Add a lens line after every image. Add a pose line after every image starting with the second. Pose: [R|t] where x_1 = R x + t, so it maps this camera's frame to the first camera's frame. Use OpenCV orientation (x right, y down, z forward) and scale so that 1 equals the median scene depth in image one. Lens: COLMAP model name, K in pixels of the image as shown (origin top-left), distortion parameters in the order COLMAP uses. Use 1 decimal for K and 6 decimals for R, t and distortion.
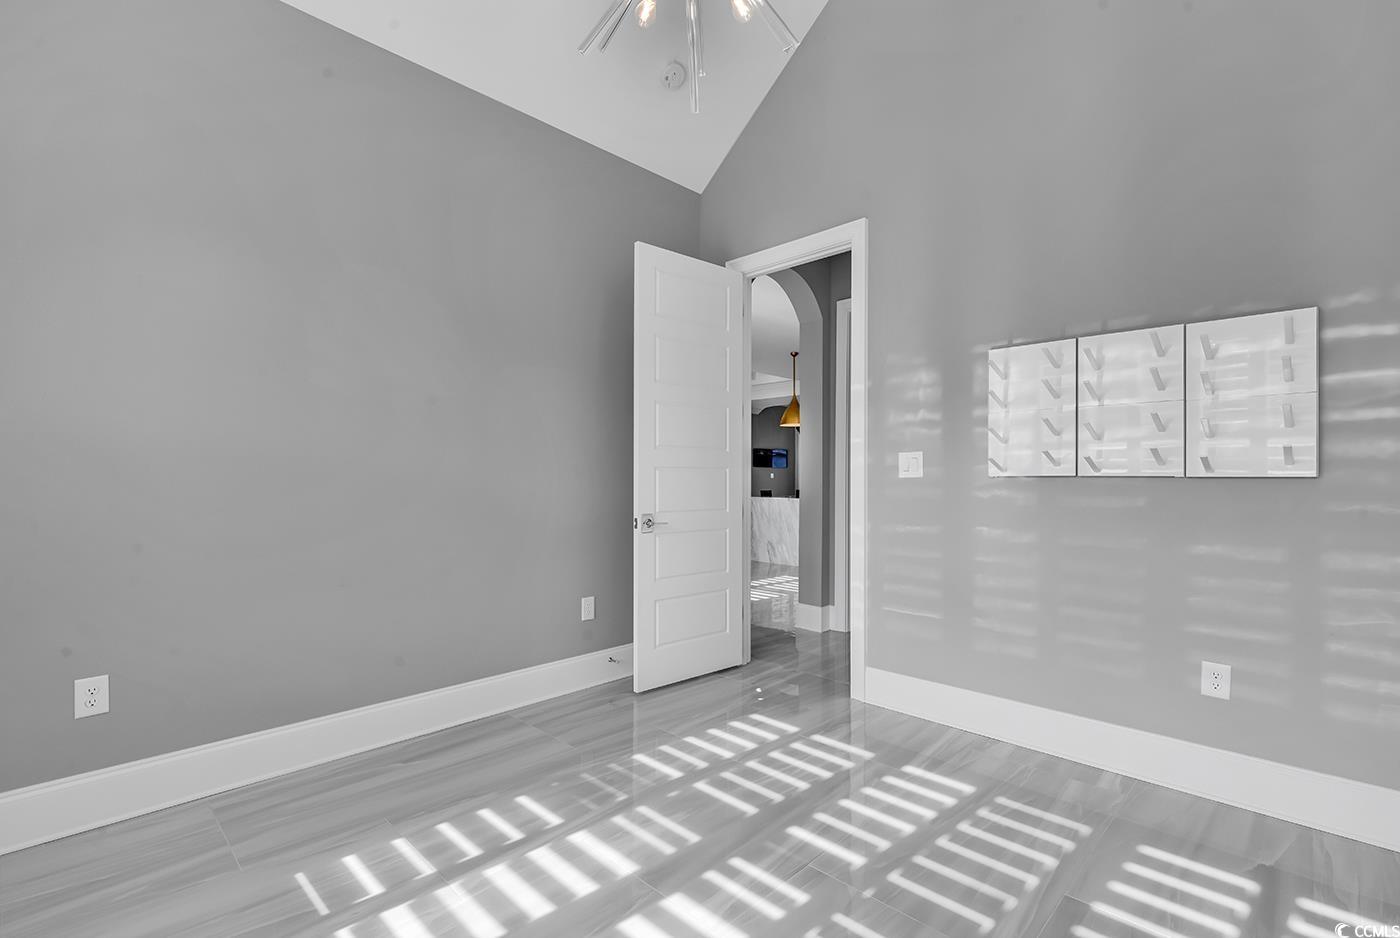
lens RADIAL K [[633.2, 0, 702.0], [0, 633.2, 476.8], [0, 0, 1]] dist [0.003718, 0.000012]
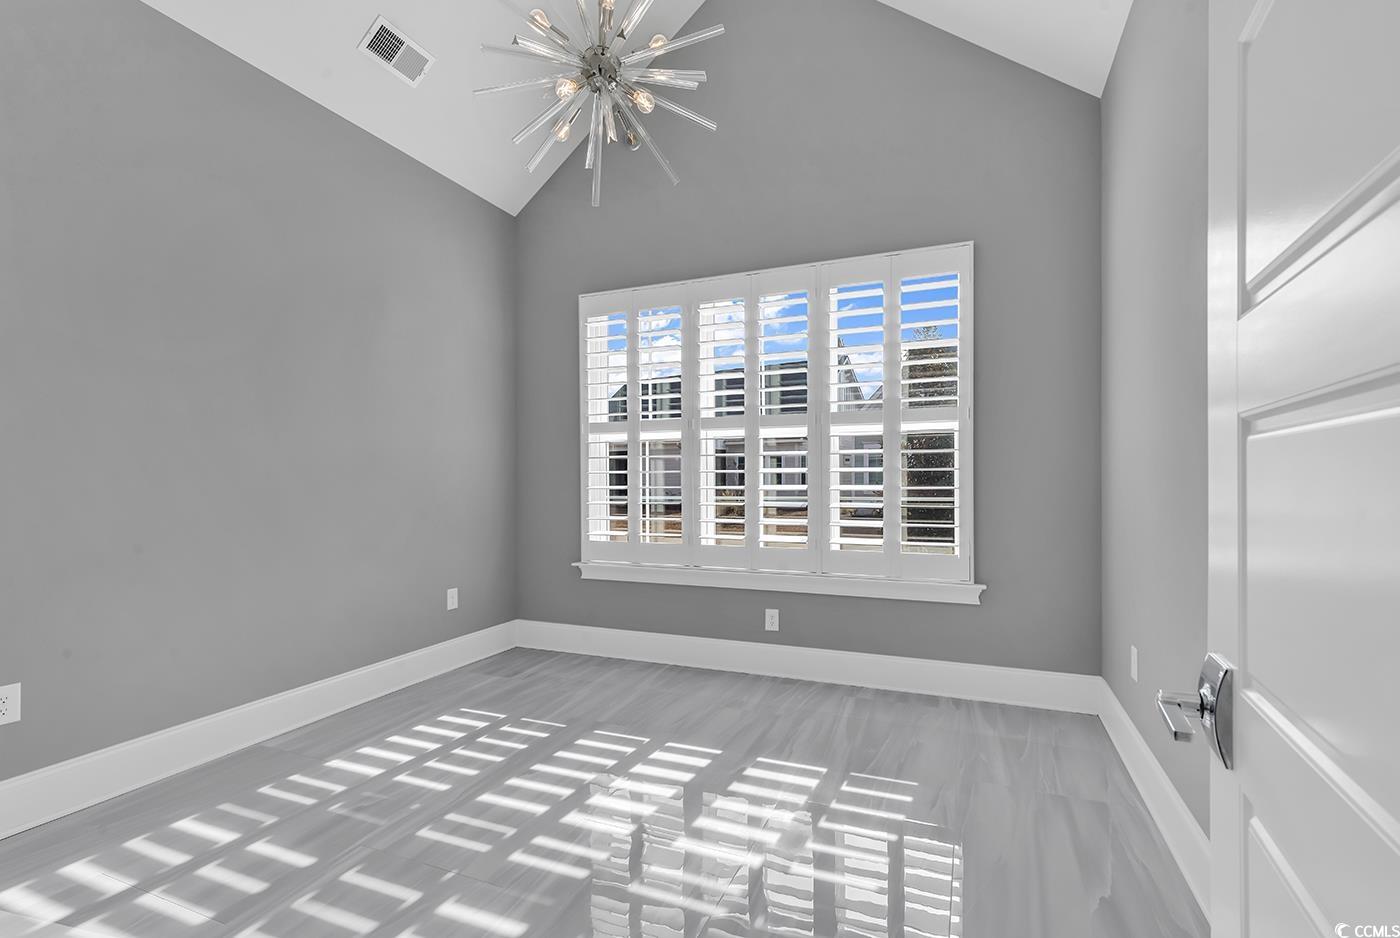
lens RADIAL K [[633.2, 0, 702.0], [0, 633.2, 476.8], [0, 0, 1]] dist [0.003718, 0.000012]
pose [[-0.934830, 0.002346, -0.355087, 0.225800], [0.006976, 0.999907, -0.011757, 0.009088], [0.355026, -0.013468, -0.934759, 1.987845]]
